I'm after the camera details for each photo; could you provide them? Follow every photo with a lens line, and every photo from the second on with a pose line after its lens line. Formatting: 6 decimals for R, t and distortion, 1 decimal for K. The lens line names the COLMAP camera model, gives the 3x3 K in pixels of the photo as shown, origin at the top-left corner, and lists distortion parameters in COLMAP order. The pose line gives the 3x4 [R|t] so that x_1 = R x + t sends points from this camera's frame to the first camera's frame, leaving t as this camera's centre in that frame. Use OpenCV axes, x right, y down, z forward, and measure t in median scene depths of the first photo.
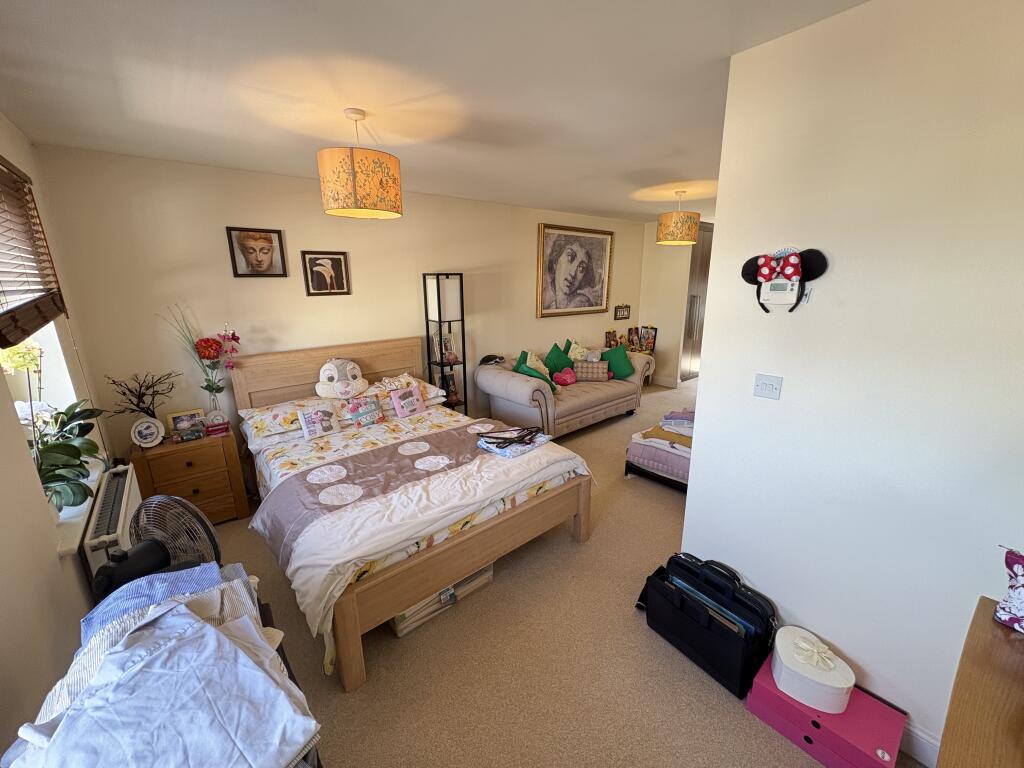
lens RADIAL K [[408.0, 0, 511.3], [0, 408.0, 384.1], [0, 0, 1]] dist [-0.002570, -0.000386]
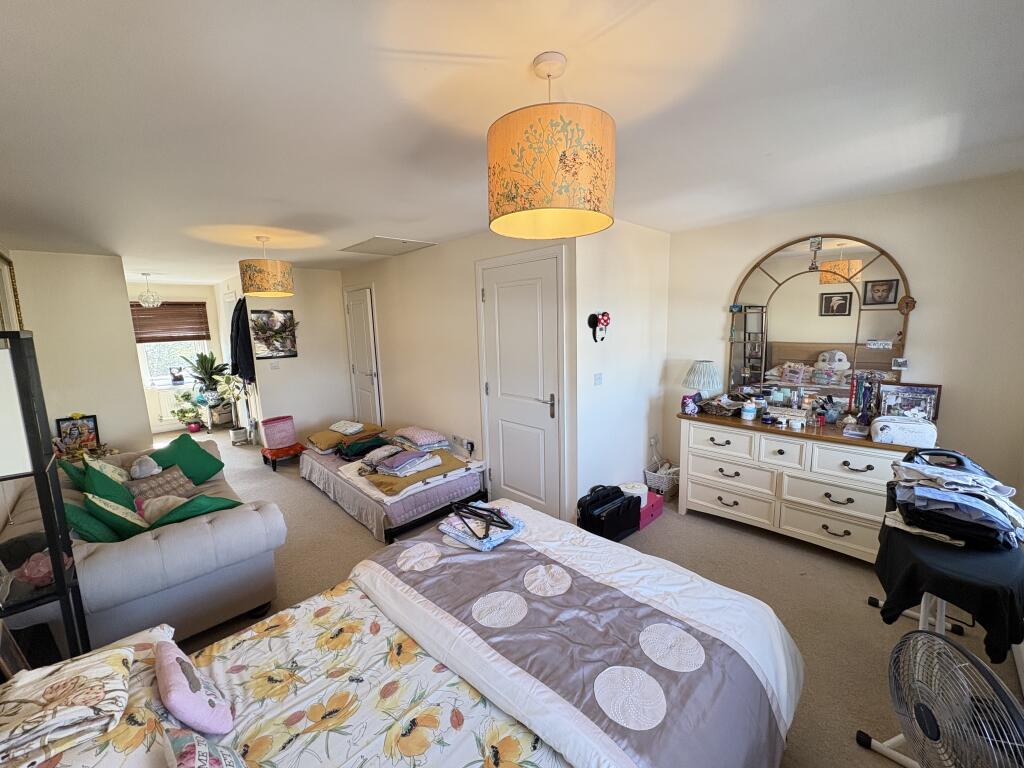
lens RADIAL K [[408.0, 0, 511.2], [0, 408.0, 379.1], [0, 0, 1]] dist [-0.002570, -0.000386]
pose [[-0.077803, -0.132234, 0.988160, -0.746217], [0.280413, 0.948249, 0.148971, -0.235580], [-0.956721, 0.288683, -0.036696, 0.861280]]
